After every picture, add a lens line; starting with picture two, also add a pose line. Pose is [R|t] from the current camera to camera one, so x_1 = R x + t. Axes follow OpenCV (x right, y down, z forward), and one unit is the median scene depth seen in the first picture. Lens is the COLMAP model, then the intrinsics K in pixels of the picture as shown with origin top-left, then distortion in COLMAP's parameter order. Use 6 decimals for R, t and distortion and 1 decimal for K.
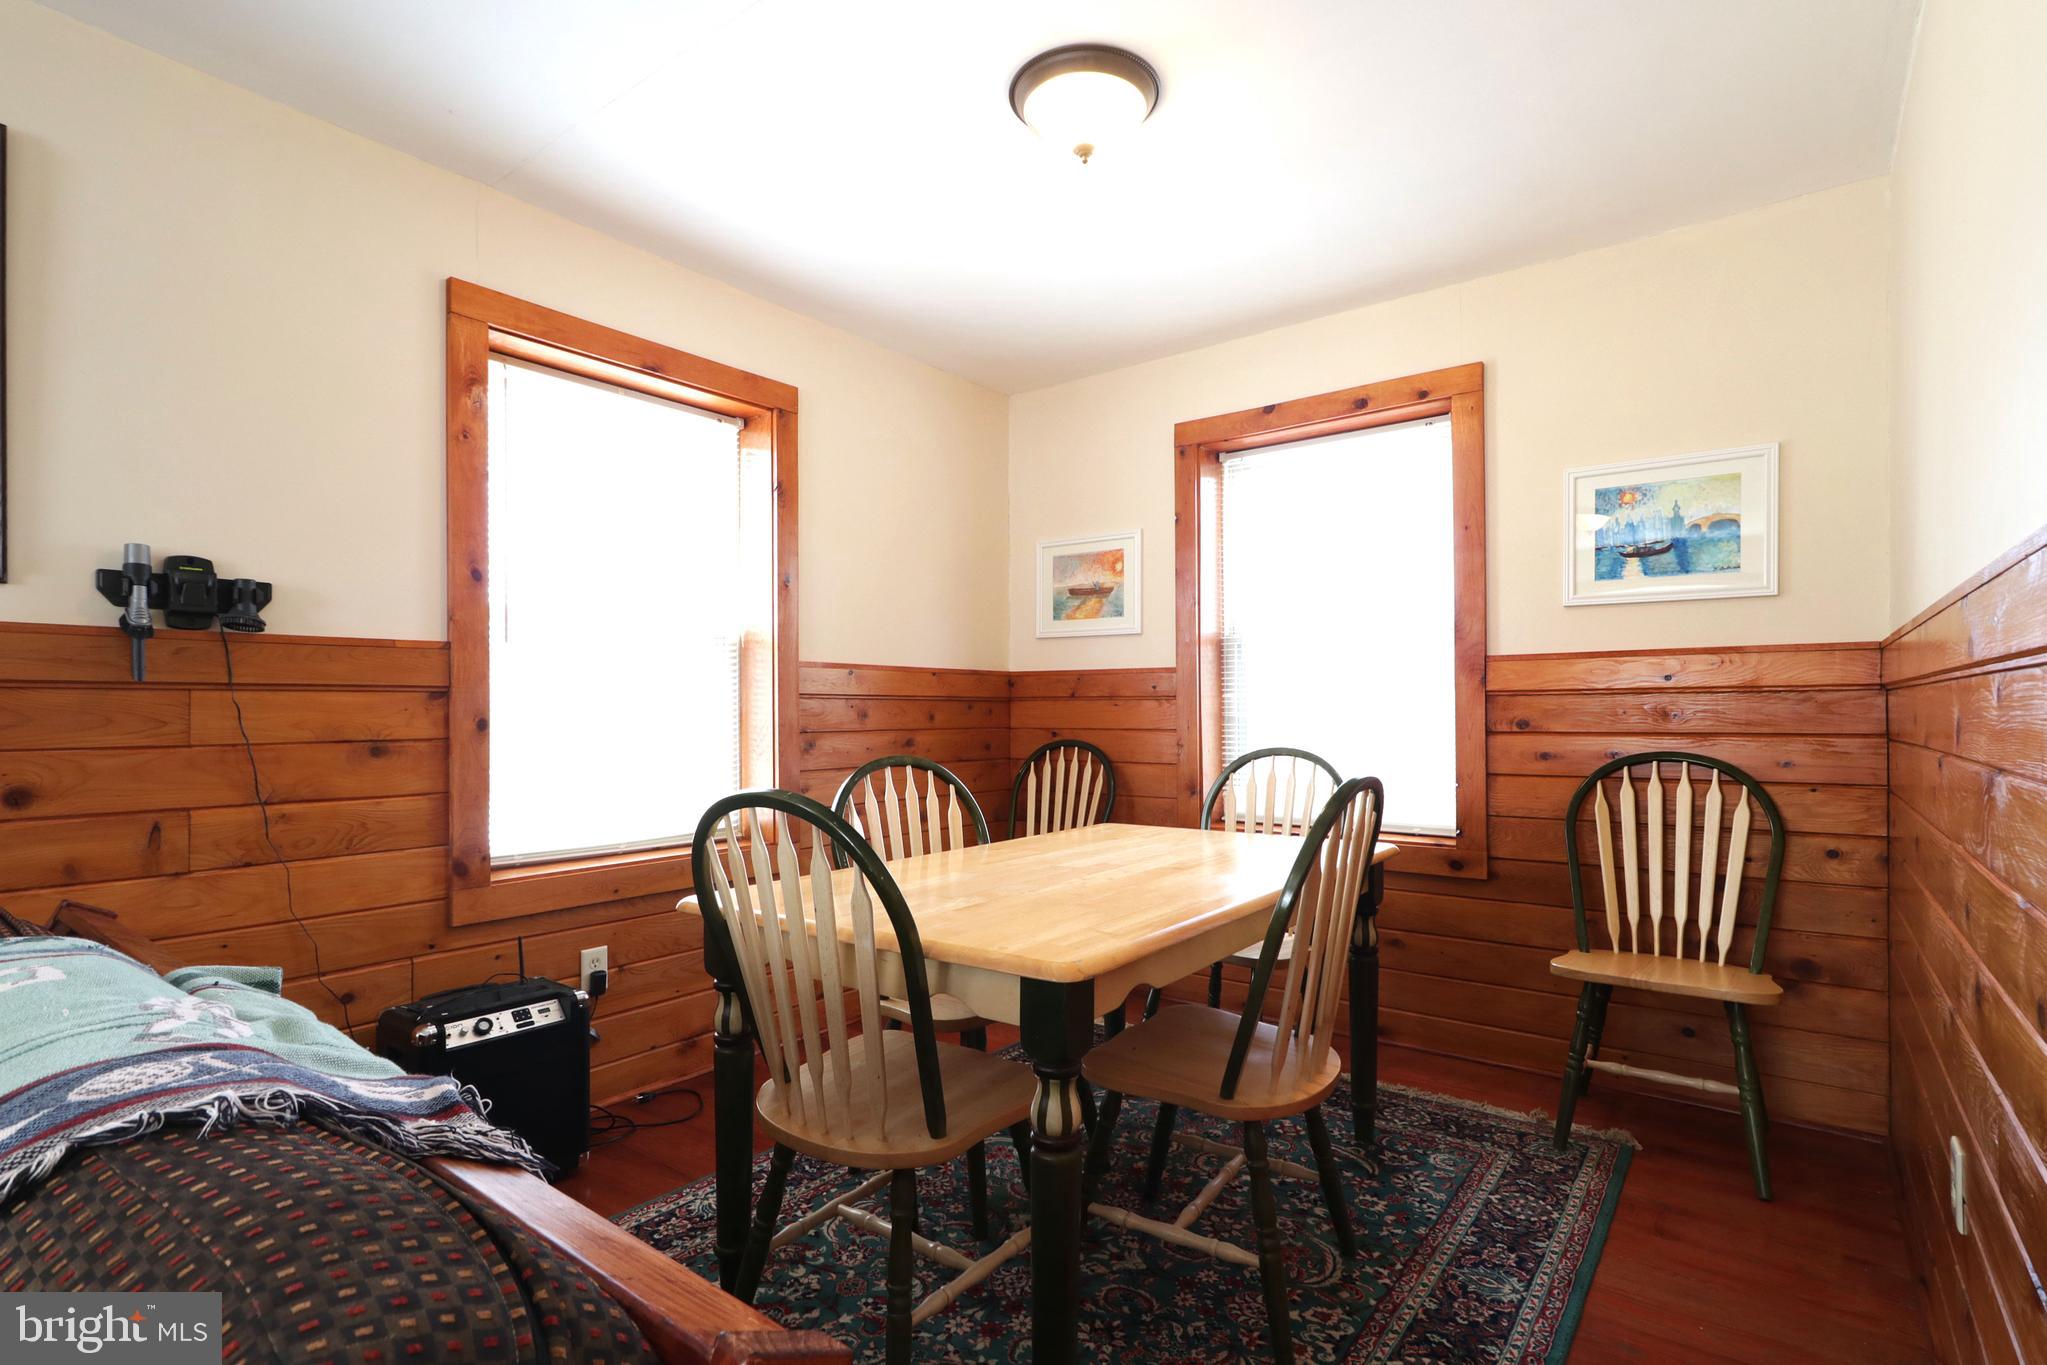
lens RADIAL K [[969.1, 0, 1023.5], [0, 969.1, 682.5], [0, 0, 1]] dist [0.001472, 0.000168]
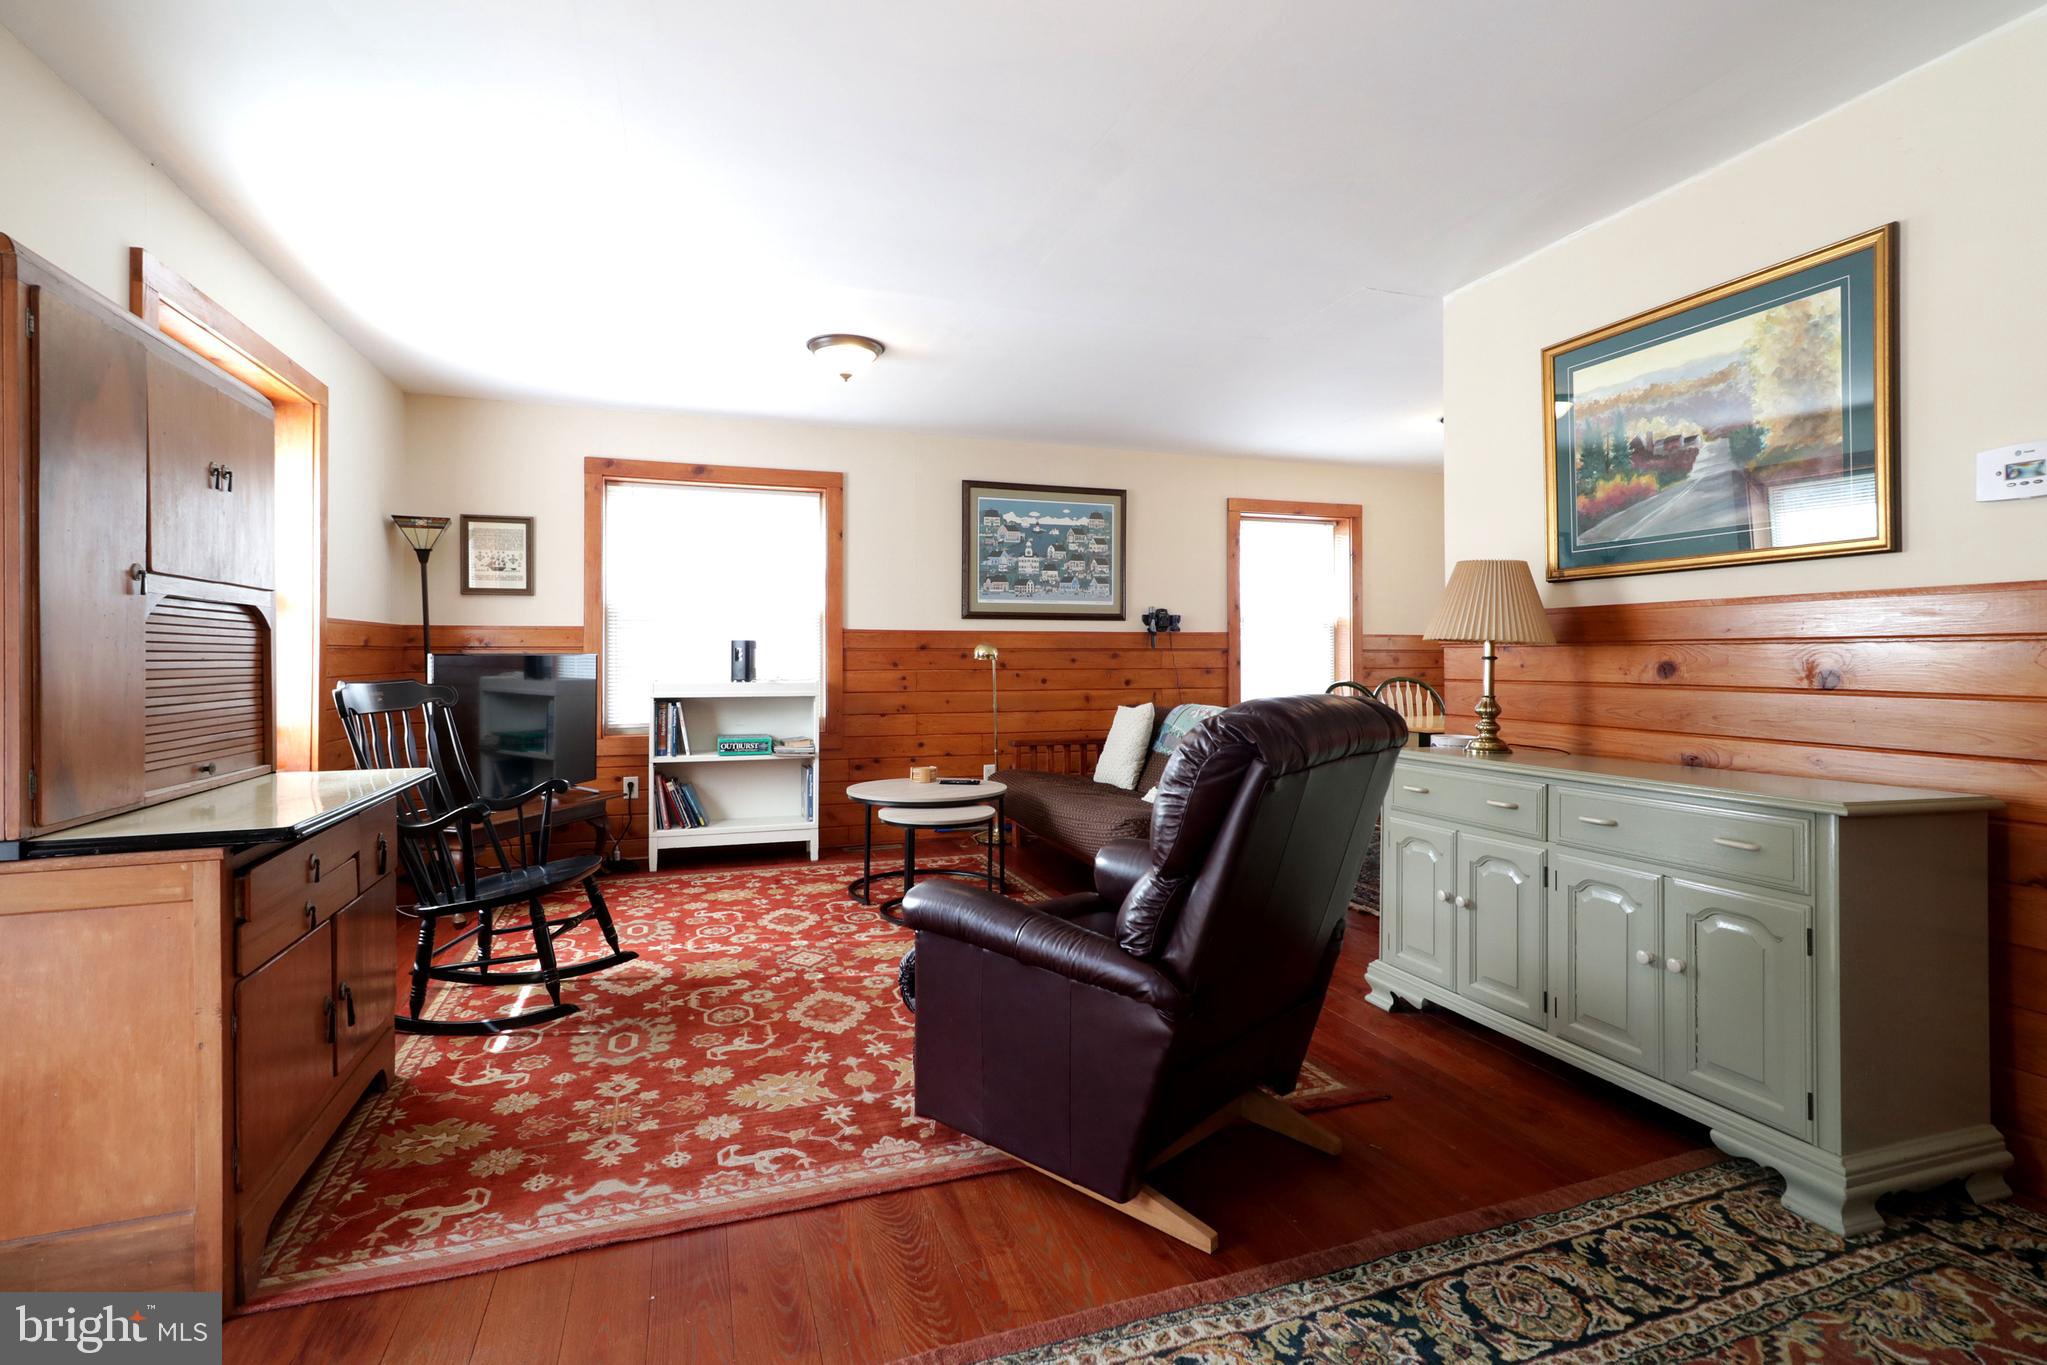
lens RADIAL K [[976.2, 0, 1031.1], [0, 976.2, 659.8], [0, 0, 1]] dist [-0.002781, 0.000119]
pose [[0.839485, 0.003513, -0.543371, 0.305492], [0.014475, 0.999480, 0.028824, -0.036664], [0.543189, -0.032063, 0.838998, -1.136153]]
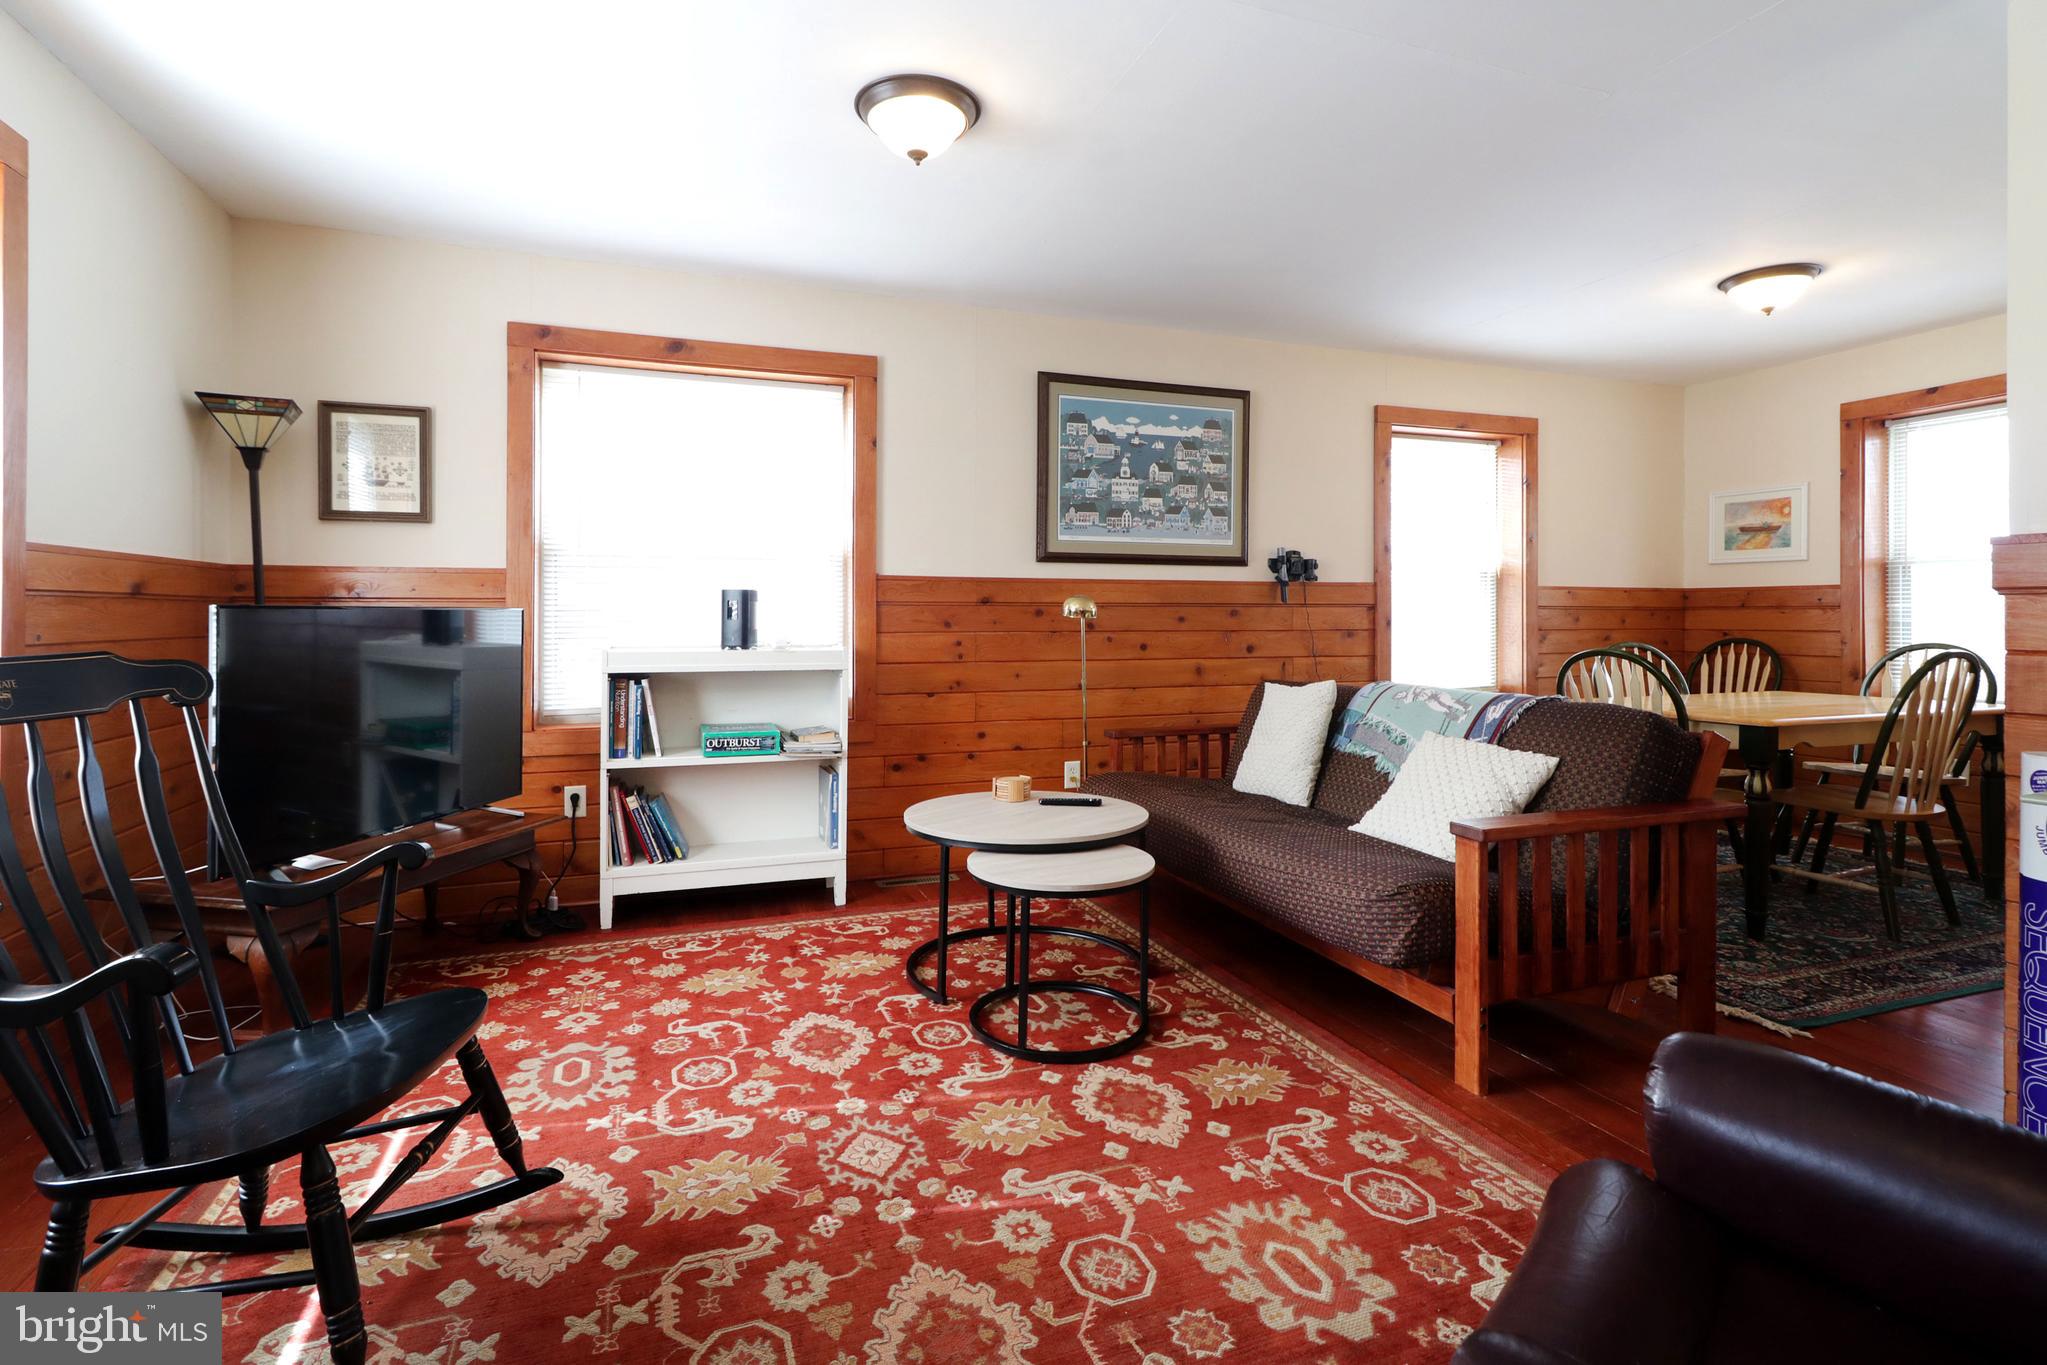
lens RADIAL K [[976.1, 0, 1018.7], [0, 976.1, 617.1], [0, 0, 1]] dist [0.005073, 0.000458]
pose [[0.847676, 0.002670, -0.530508, -0.095675], [0.012874, 0.999589, 0.025603, -0.022273], [0.530358, -0.028533, 0.847293, -0.826713]]
